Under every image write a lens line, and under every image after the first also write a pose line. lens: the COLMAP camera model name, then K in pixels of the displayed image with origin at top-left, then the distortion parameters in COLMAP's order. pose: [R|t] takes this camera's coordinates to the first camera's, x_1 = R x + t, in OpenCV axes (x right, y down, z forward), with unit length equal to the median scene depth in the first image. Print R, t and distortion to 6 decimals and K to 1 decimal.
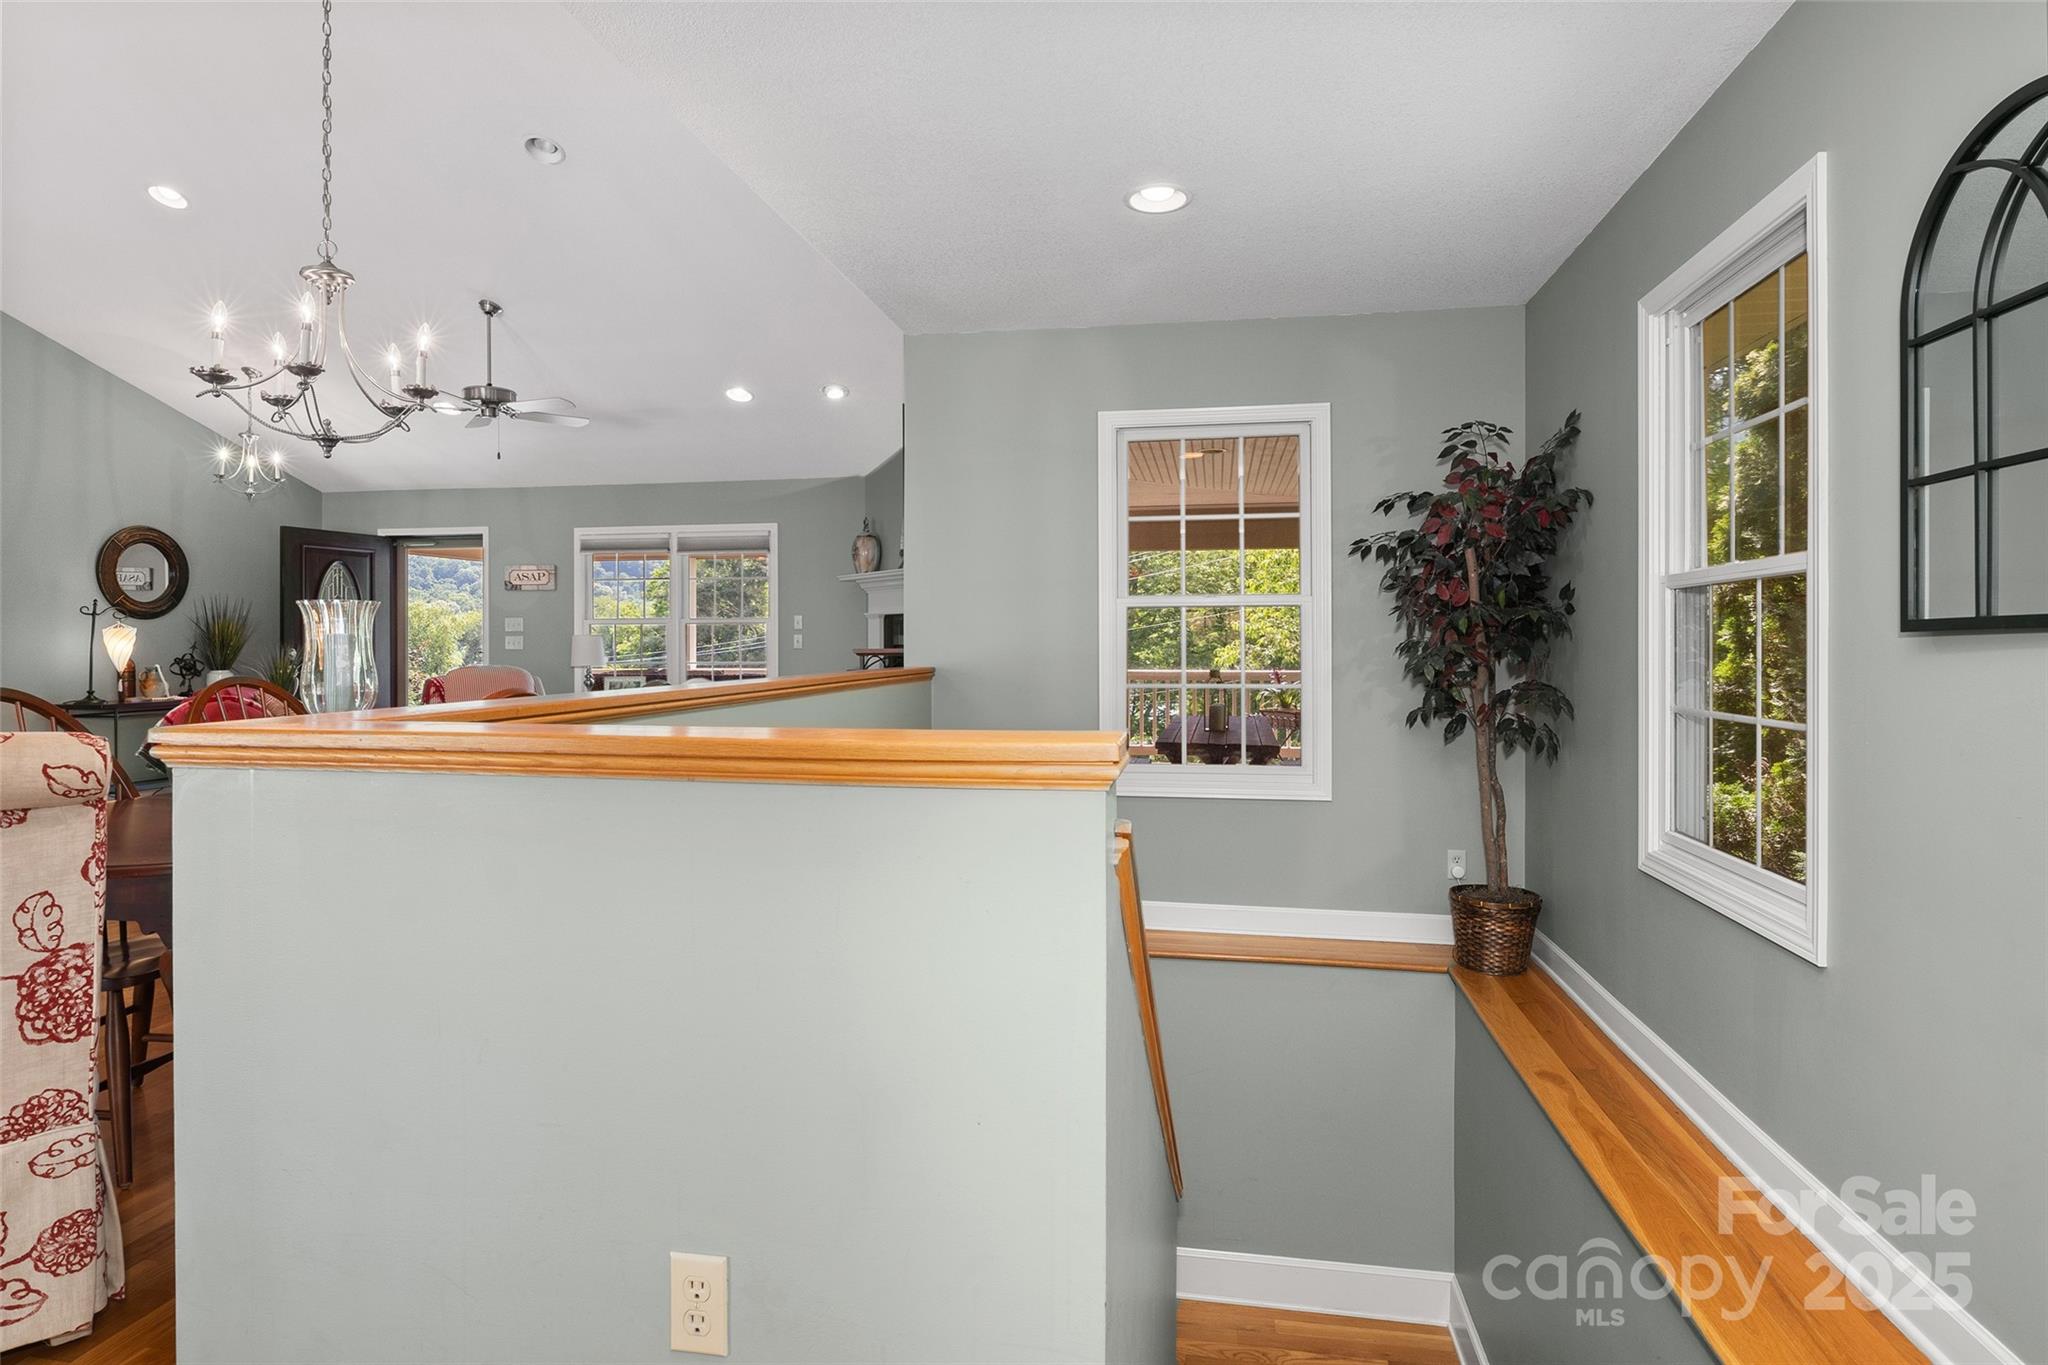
lens RADIAL K [[1081.5, 0, 1024.8], [0, 1081.5, 638.5], [0, 0, 1]] dist [-0.002898, 0.000322]
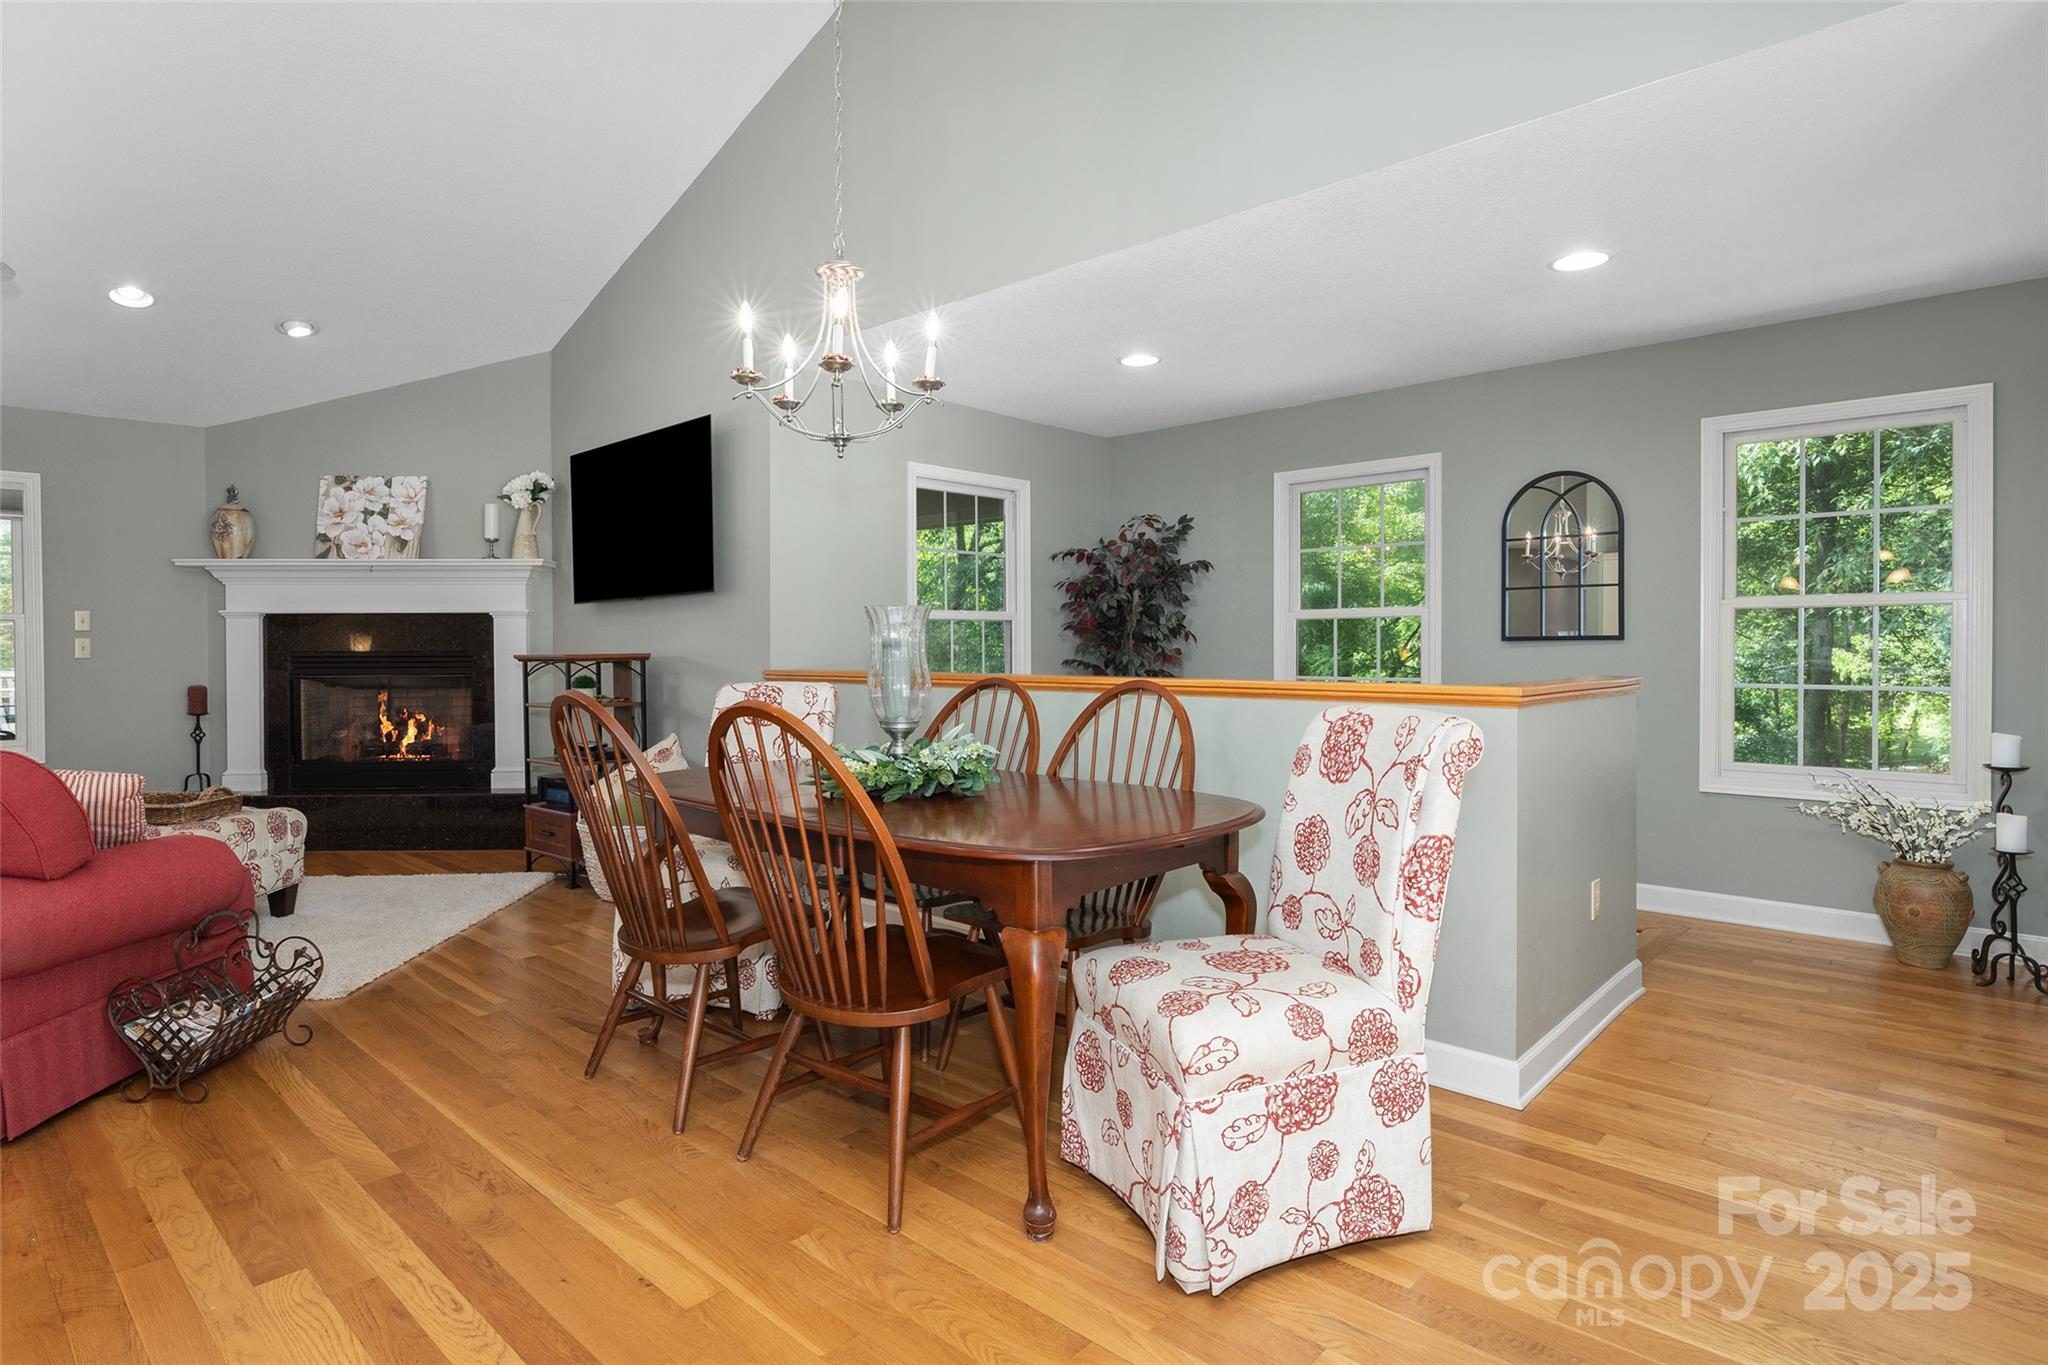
lens RADIAL K [[1081.5, 0, 1005.2], [0, 1081.5, 664.6], [0, 0, 1]] dist [-0.002898, 0.000322]
pose [[0.528614, -0.016386, 0.848704, -0.492984], [0.000263, 0.999817, 0.019139, 0.000339], [-0.848862, -0.009894, 0.528522, 0.125344]]
